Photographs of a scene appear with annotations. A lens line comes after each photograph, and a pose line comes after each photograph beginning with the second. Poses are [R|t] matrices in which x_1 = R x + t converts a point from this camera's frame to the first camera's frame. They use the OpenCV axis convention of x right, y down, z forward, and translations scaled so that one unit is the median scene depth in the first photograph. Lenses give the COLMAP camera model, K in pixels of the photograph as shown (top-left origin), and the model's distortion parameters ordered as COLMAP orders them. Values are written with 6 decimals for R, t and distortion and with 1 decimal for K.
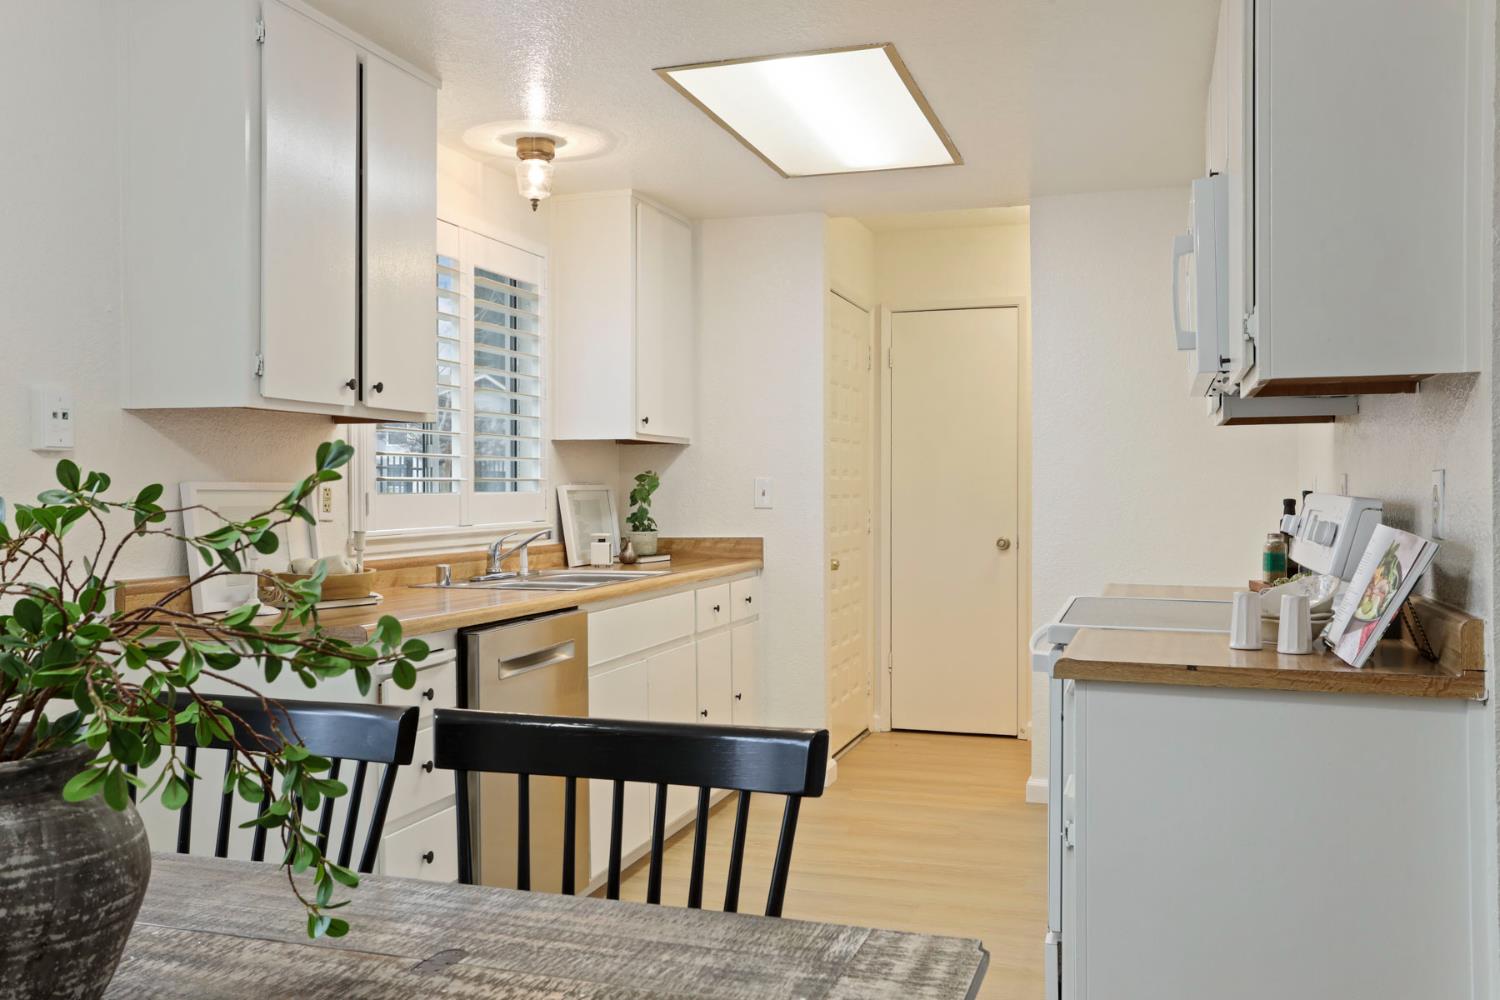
lens RADIAL K [[1283.6, 0, 730.6], [0, 1283.6, 484.7], [0, 0, 1]] dist [-0.013806, 0.087283]
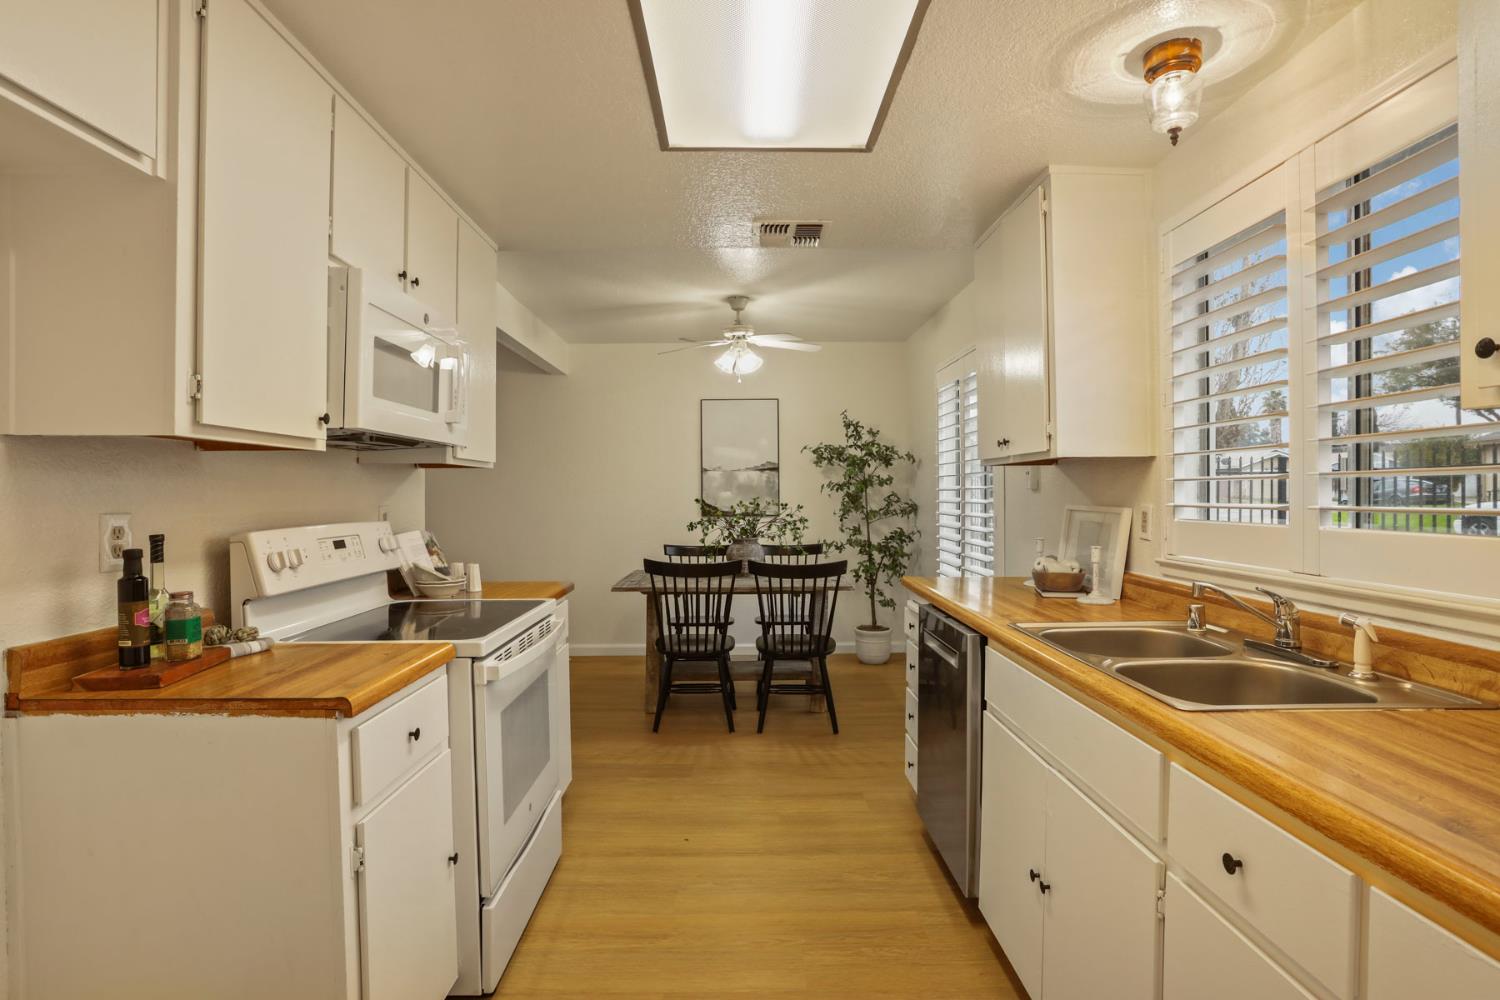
lens RADIAL K [[760.4, 0, 743.6], [0, 760.4, 495.1], [0, 0, 1]] dist [-0.069755, 0.031527]
pose [[-0.945263, 0.008295, -0.326204, 0.232521], [0.007657, 0.999965, 0.003240, -0.015741], [0.326219, 0.000565, -0.945294, 1.381180]]
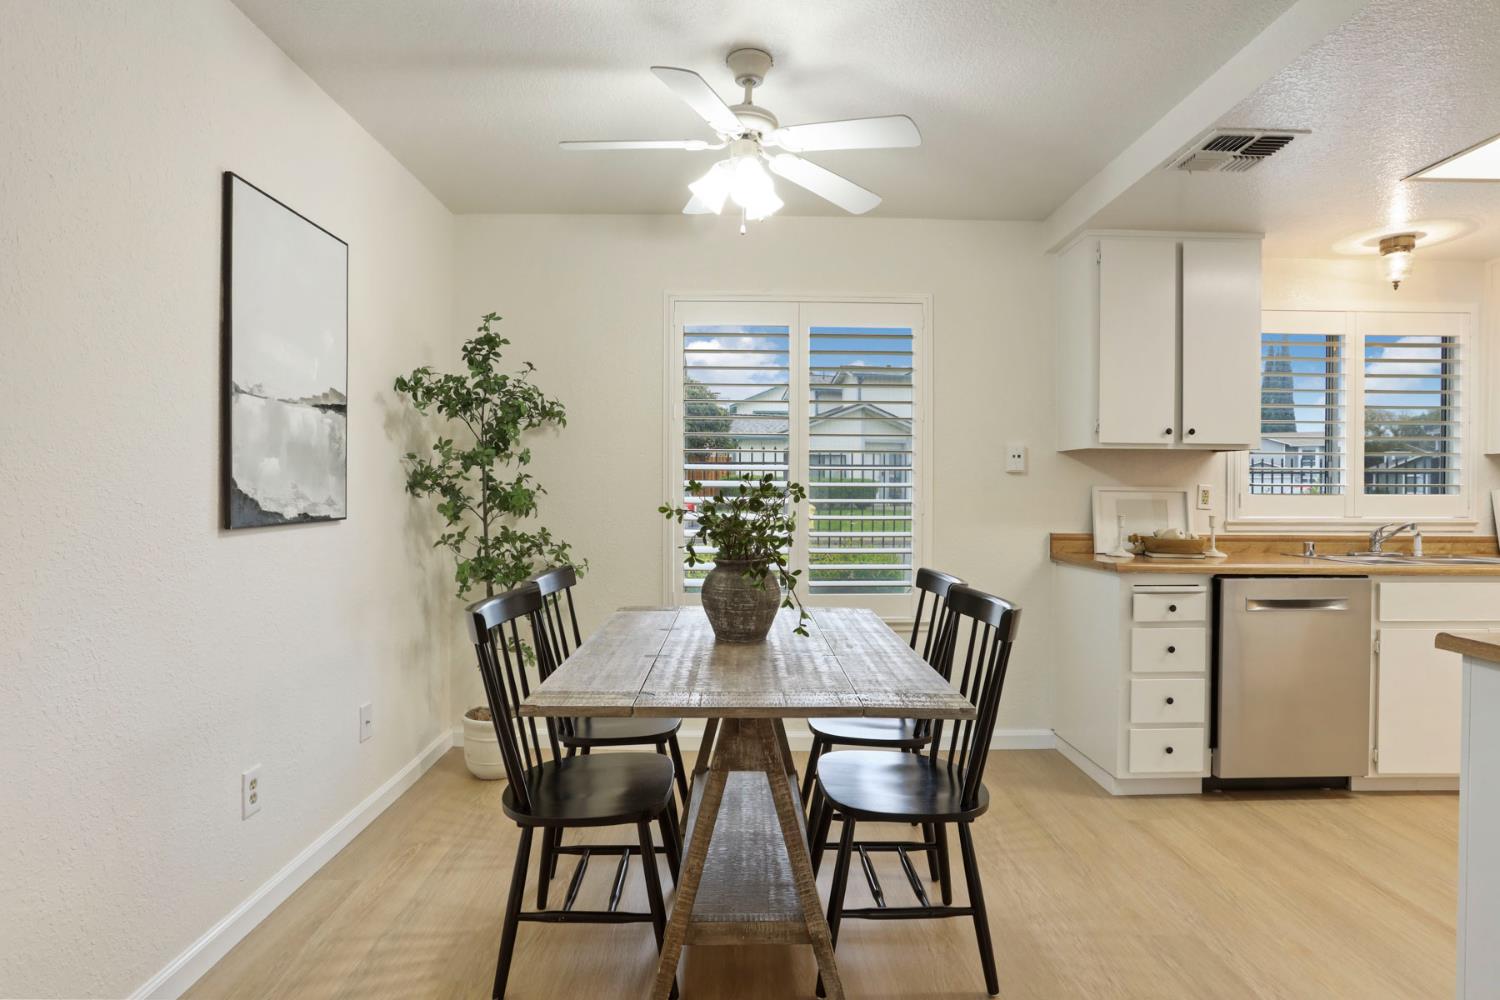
lens RADIAL K [[760.4, 0, 743.6], [0, 760.4, 495.1], [0, 0, 1]] dist [-0.069755, 0.031527]
pose [[0.328395, 0.012502, -0.944458, 0.380386], [-0.005394, 0.999921, 0.011360, 0.000986], [0.944525, 0.001364, 0.328436, 0.082937]]
